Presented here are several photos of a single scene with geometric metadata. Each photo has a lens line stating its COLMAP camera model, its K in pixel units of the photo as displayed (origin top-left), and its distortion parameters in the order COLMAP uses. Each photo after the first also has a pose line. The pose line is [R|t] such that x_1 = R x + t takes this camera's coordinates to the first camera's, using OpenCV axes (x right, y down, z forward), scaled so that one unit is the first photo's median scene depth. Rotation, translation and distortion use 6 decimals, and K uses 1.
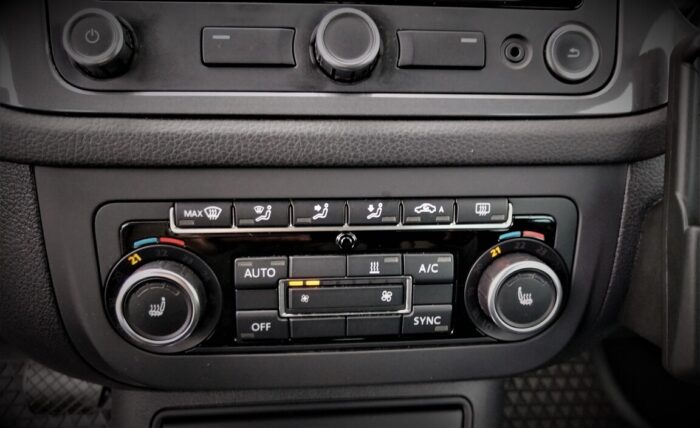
lens RADIAL K [[519.1, 0, 350.0], [0, 519.1, 214.0], [0, 0, 1]] dist [0.007763, -0.000638]
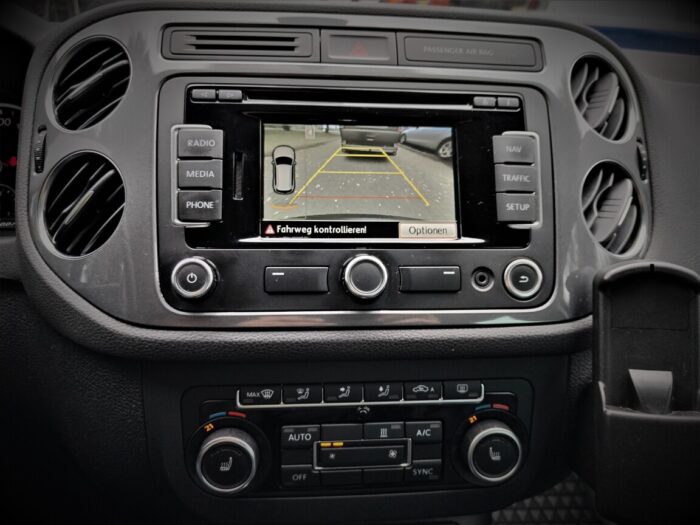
lens RADIAL K [[522.0, 0, 350.0], [0, 522.0, 262.5], [0, 0, 1]] dist [0.005324, -0.001907]
pose [[0.999999, 0.001335, 0.000112, -0.041815], [-0.001318, 0.995393, -0.095866, -0.209323], [-0.000240, 0.095866, 0.995394, -0.405293]]
